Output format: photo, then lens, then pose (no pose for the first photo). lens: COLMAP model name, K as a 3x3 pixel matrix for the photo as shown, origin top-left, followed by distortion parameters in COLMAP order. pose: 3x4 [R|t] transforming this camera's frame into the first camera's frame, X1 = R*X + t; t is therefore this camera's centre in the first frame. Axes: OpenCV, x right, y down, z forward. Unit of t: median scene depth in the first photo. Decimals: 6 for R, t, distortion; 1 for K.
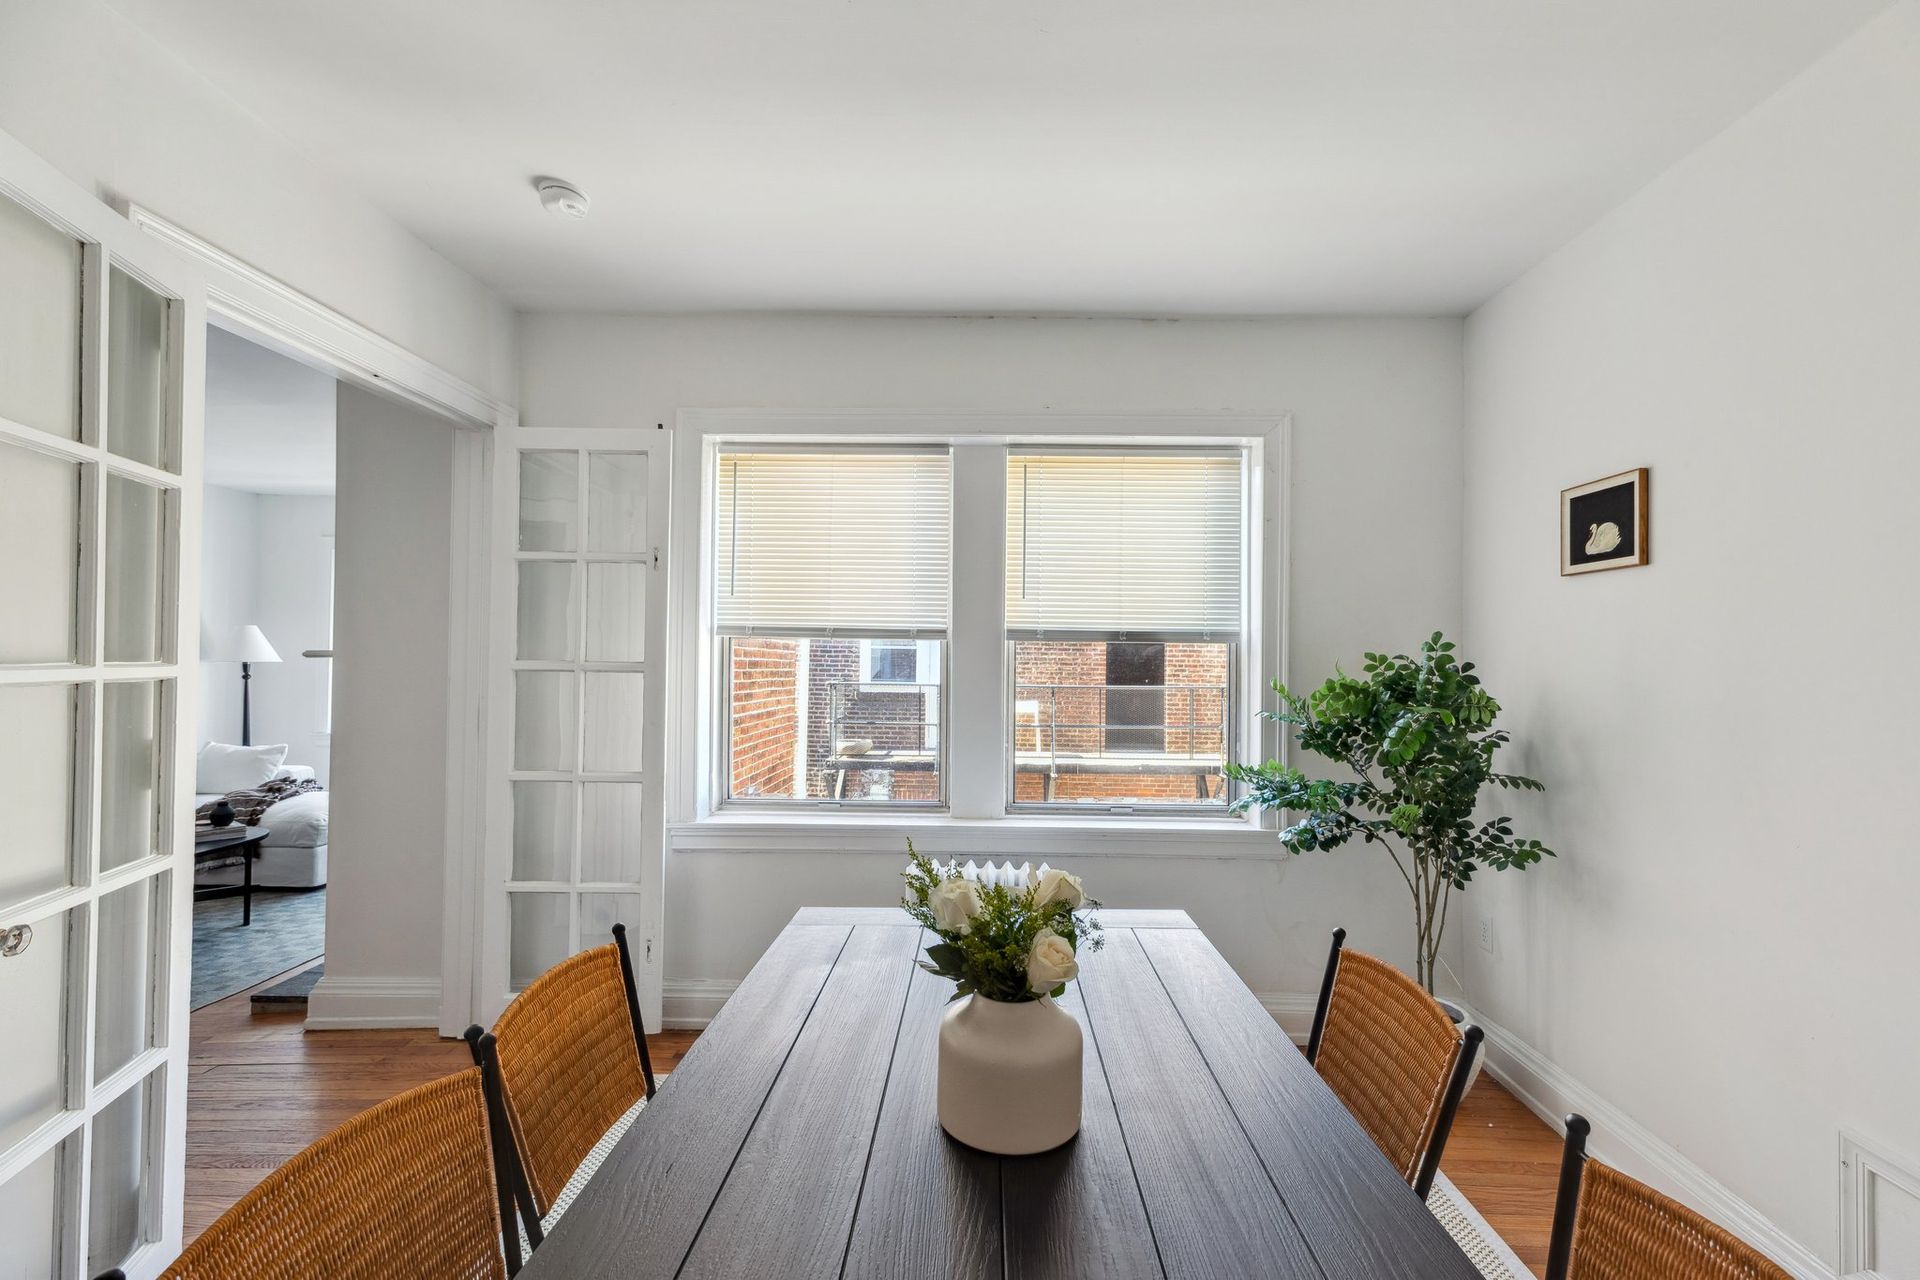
lens RADIAL K [[870.4, 0, 960.0], [0, 870.4, 640.0], [0, 0, 1]] dist [-0.002169, -0.000172]
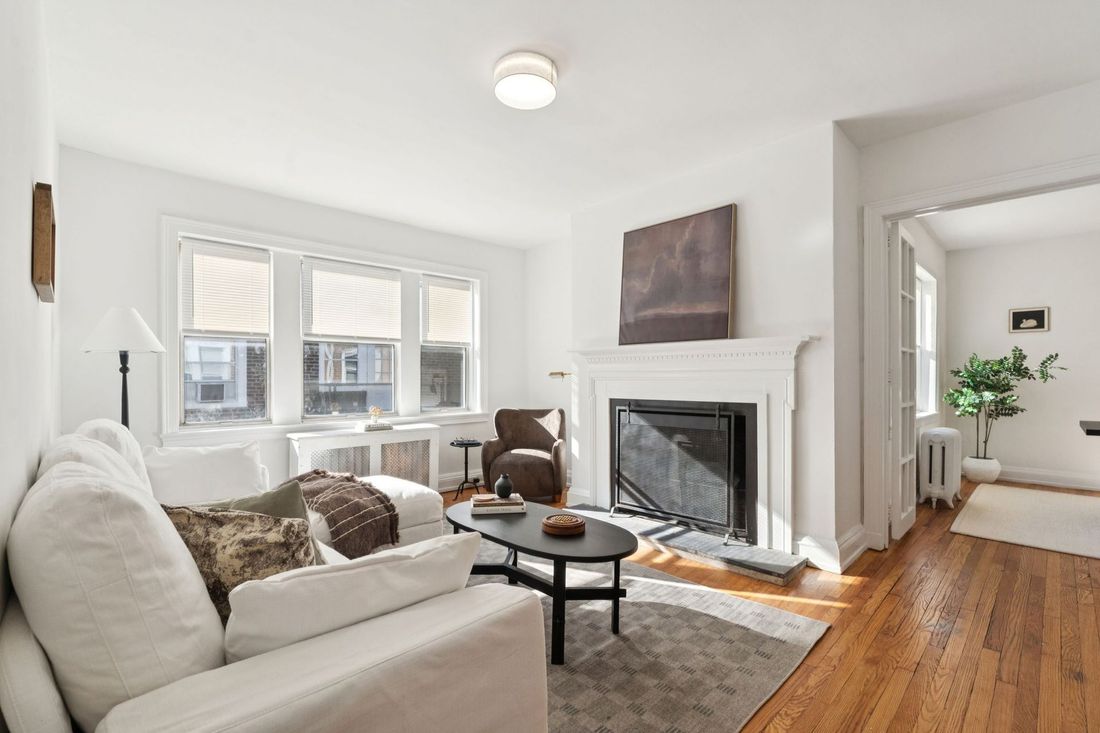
lens RADIAL K [[498.7, 0, 550.0], [0, 498.7, 366.5], [0, 0, 1]] dist [-0.002169, -0.000172]
pose [[0.697480, 0.002961, 0.716598, -2.281706], [-0.011285, 0.999913, 0.006853, 0.081492], [-0.716516, -0.012866, 0.697452, 0.962514]]
